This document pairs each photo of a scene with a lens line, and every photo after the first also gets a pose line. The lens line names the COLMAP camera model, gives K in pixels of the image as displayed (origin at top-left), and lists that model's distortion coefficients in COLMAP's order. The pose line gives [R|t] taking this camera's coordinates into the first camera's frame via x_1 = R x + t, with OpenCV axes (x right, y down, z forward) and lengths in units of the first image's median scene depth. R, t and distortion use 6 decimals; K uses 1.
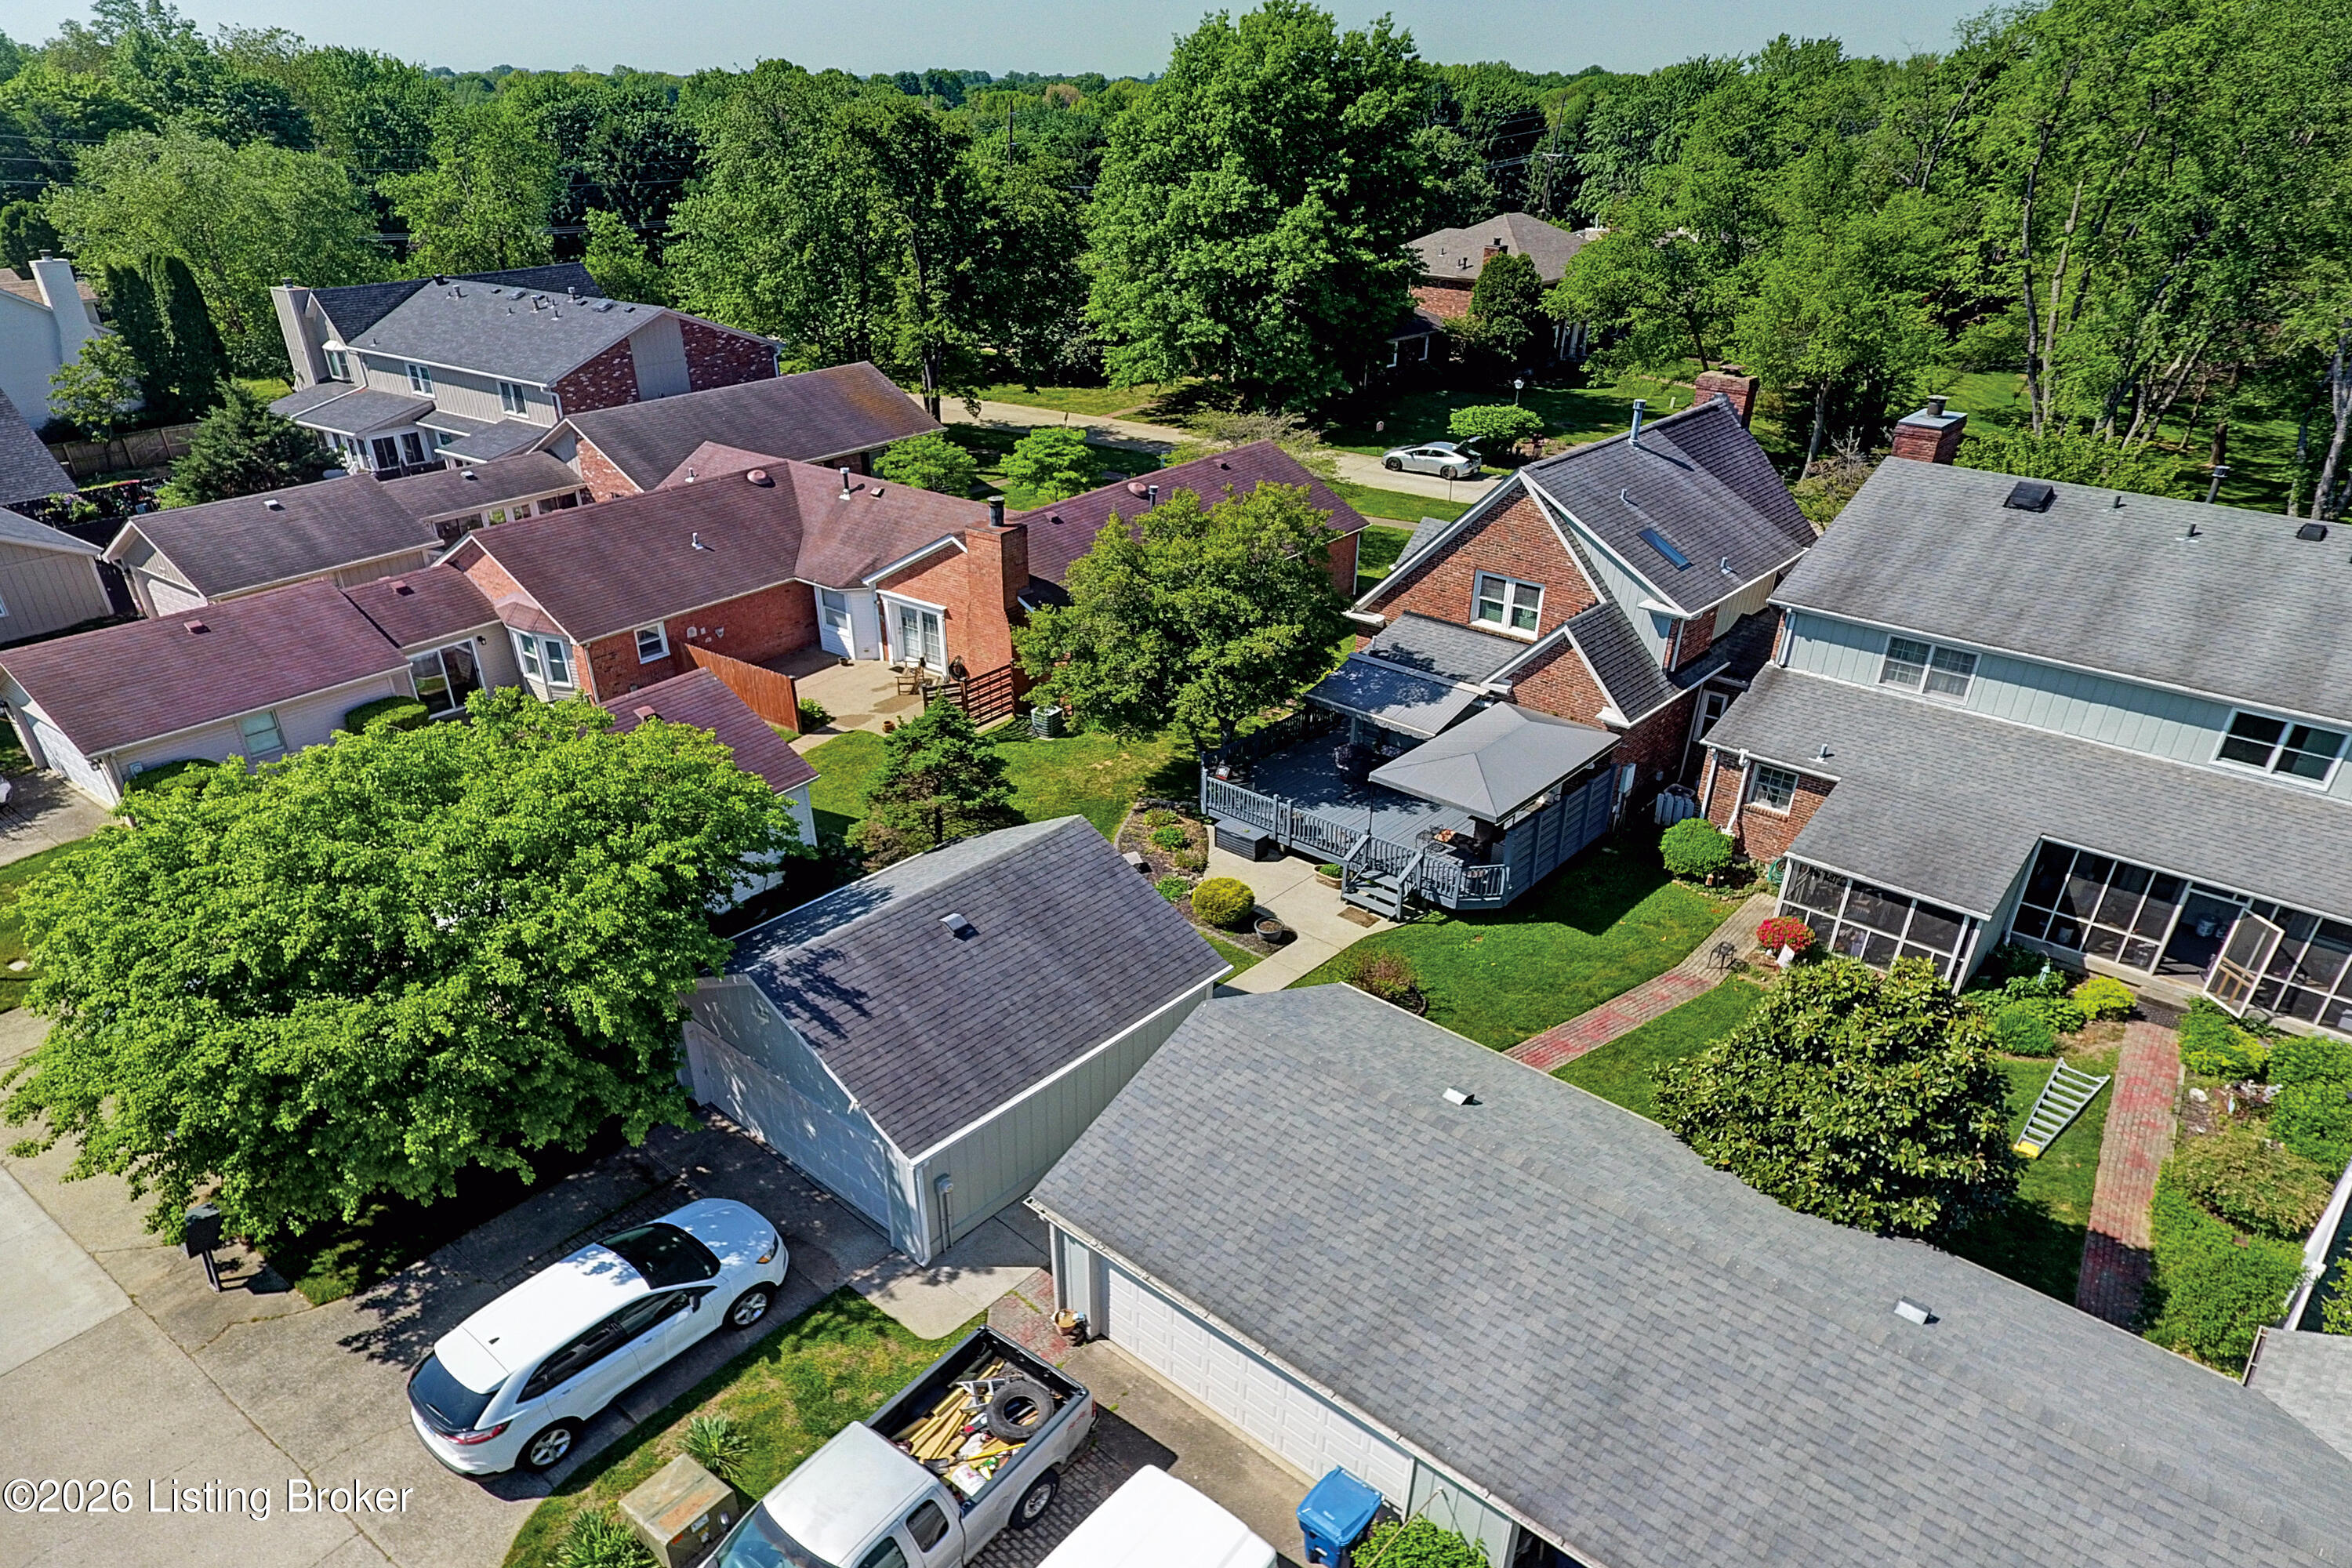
lens RADIAL K [[1419.4, 0, 1206.3], [0, 1419.4, 979.3], [0, 0, 1]] dist [-0.004987, 0.000738]
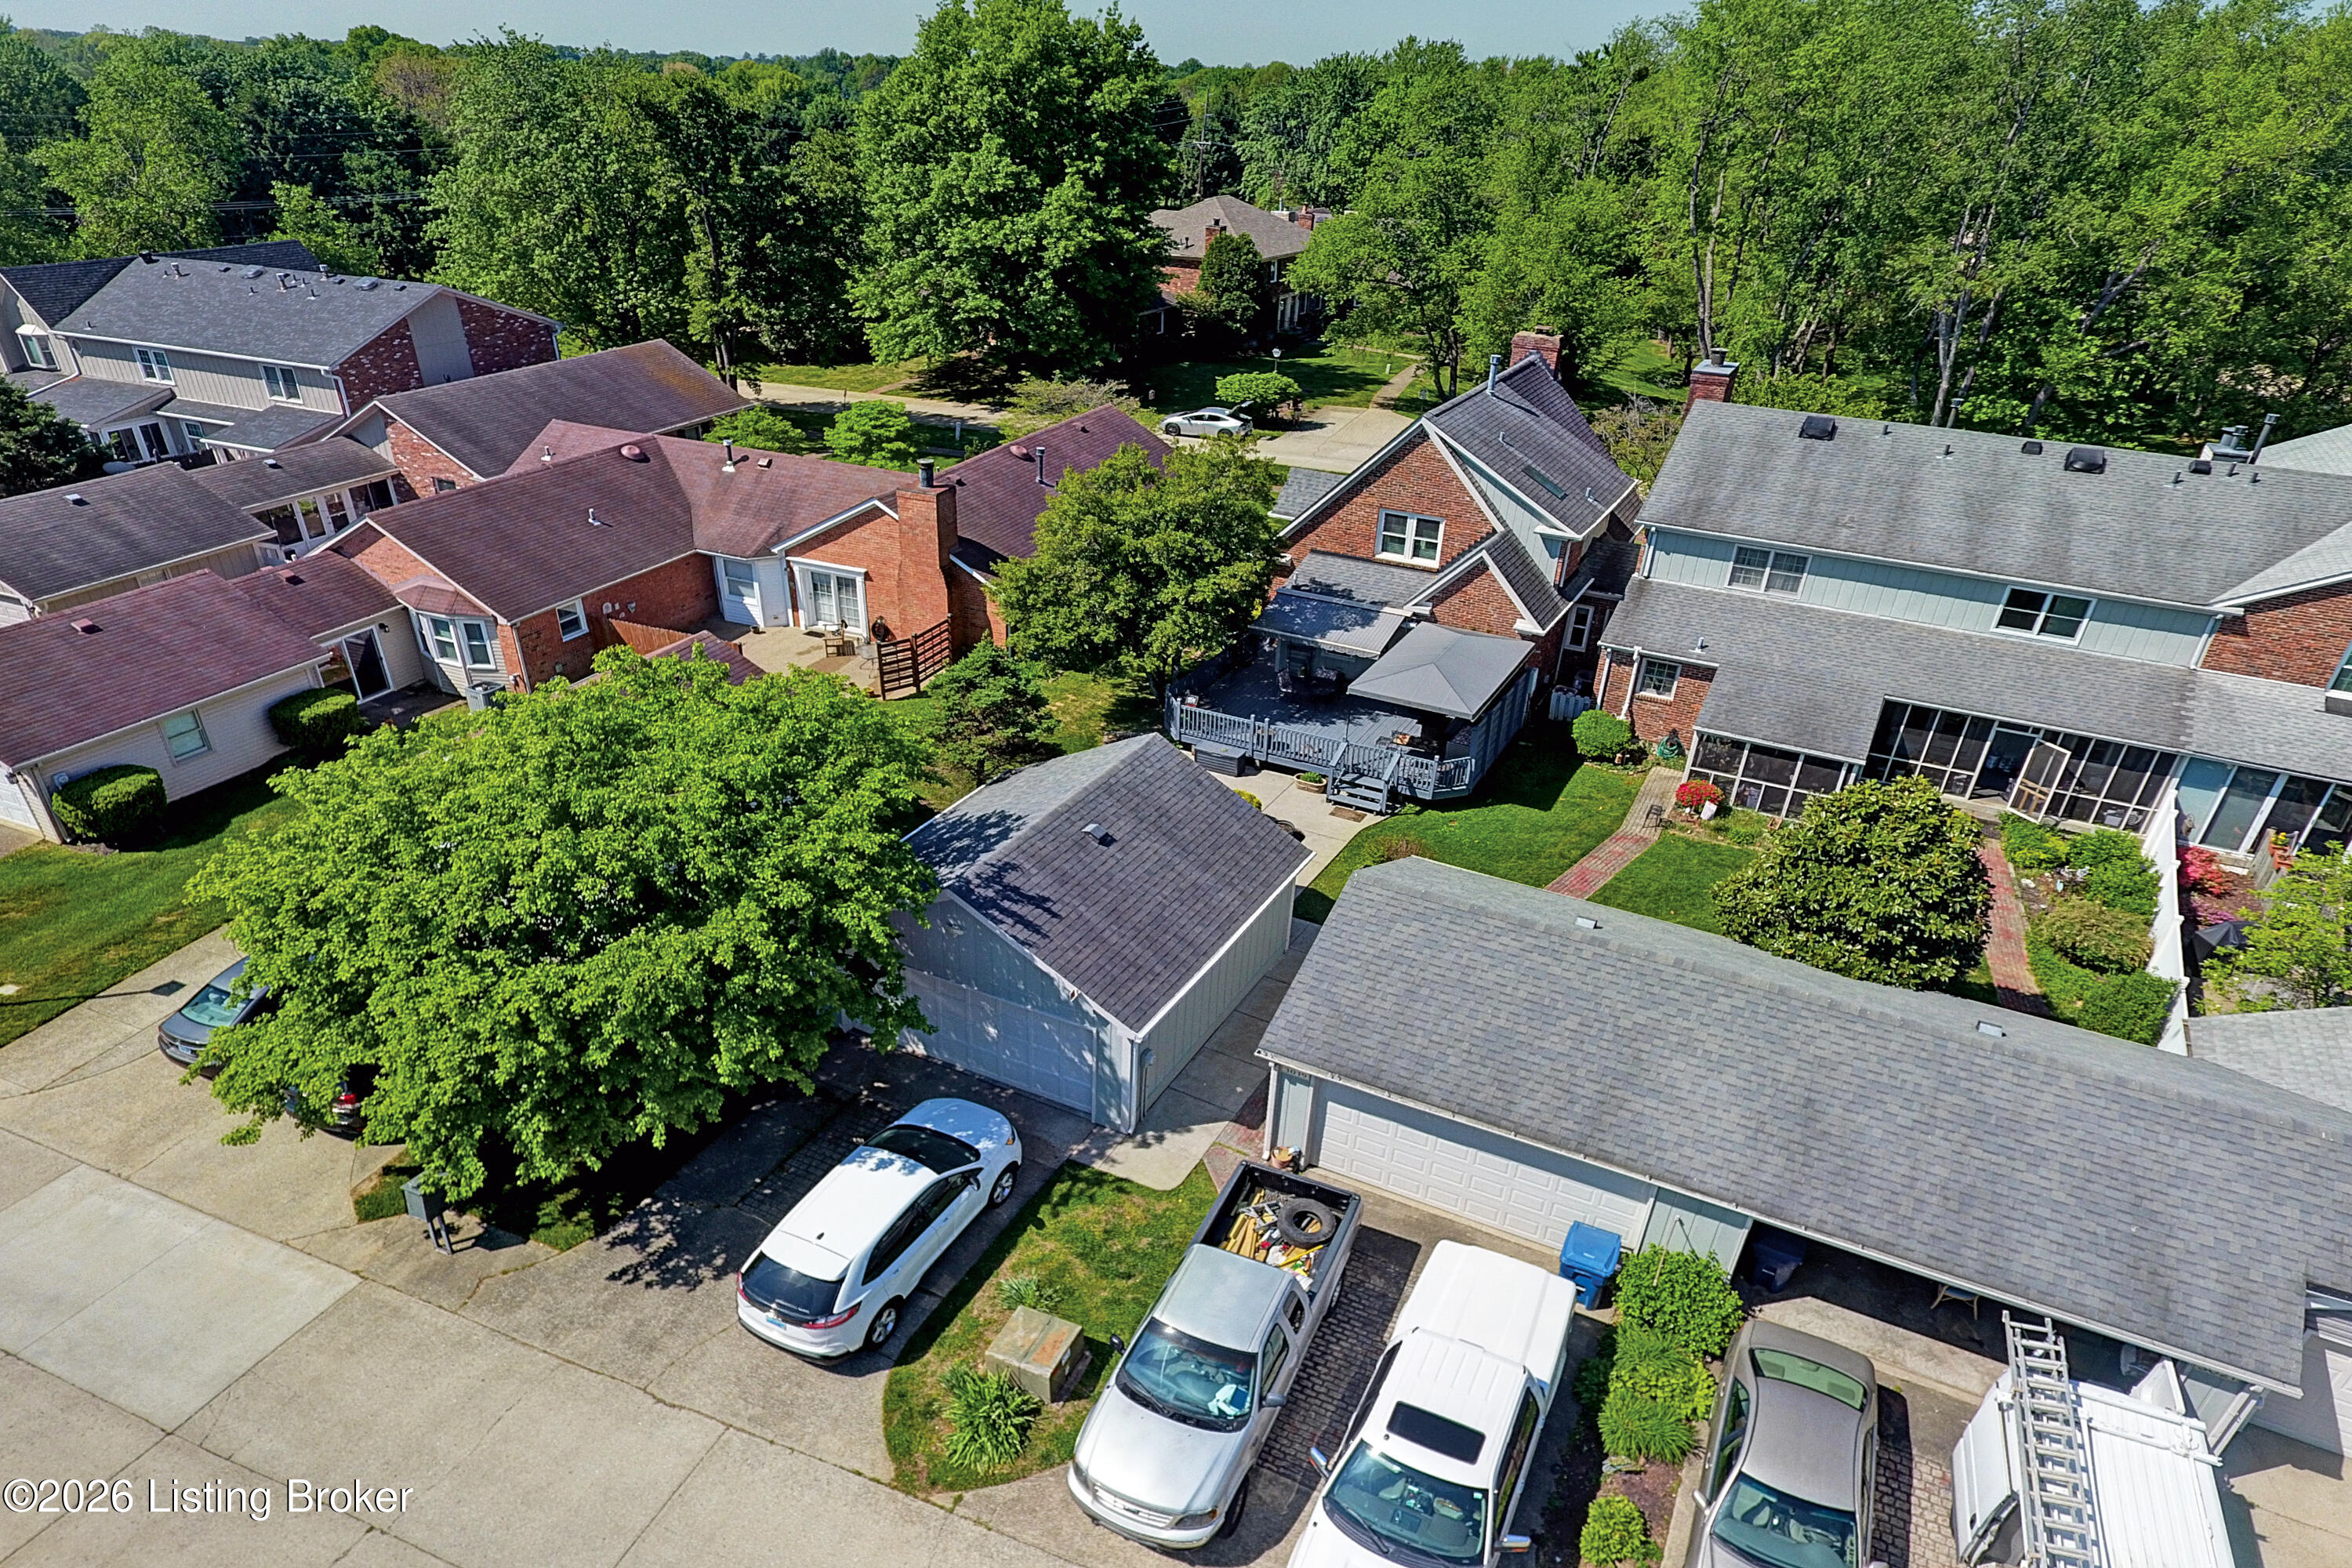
lens RADIAL K [[1355.7, 0, 1202.6], [0, 1355.7, 969.4], [0, 0, 1]] dist [-0.003477, 0.000209]
pose [[0.970716, -0.112266, 0.212381, -0.231543], [0.107523, 0.993628, 0.033788, 0.027860], [-0.214821, -0.009962, 0.976603, -0.036250]]
